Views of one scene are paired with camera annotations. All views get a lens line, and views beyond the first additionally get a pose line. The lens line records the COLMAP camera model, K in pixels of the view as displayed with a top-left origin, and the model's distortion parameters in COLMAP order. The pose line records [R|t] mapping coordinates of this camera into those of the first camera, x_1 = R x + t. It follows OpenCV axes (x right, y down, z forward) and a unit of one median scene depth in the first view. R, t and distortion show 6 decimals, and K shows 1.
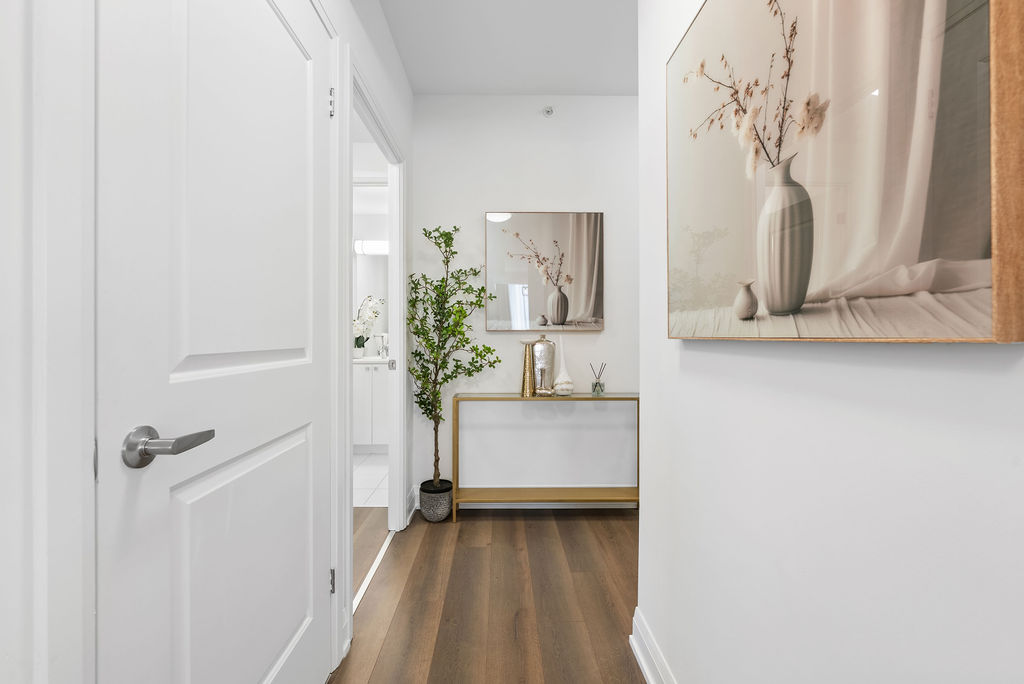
lens RADIAL K [[419.0, 0, 512.0], [0, 419.0, 342.0], [0, 0, 1]] dist [-0.001011, -0.000014]
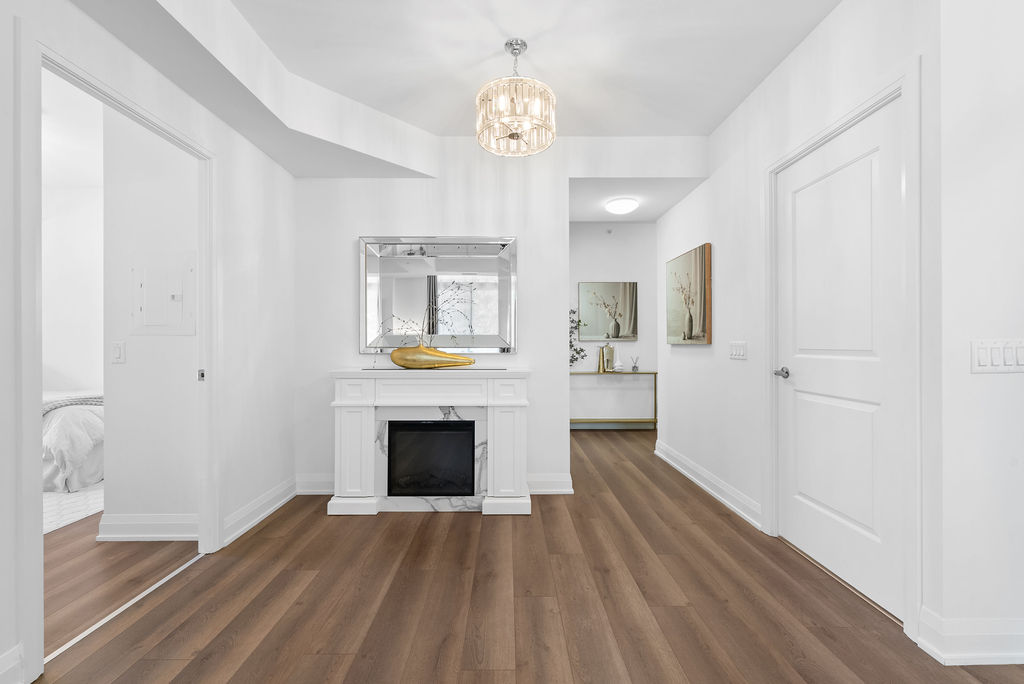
lens RADIAL K [[419.0, 0, 512.0], [0, 419.0, 342.0], [0, 0, 1]] dist [-0.001011, -0.000014]
pose [[0.999831, 0.000367, -0.018366, -0.351459], [-0.000676, 0.999858, -0.016853, 0.013926], [0.018357, 0.016863, 0.999689, -1.036349]]
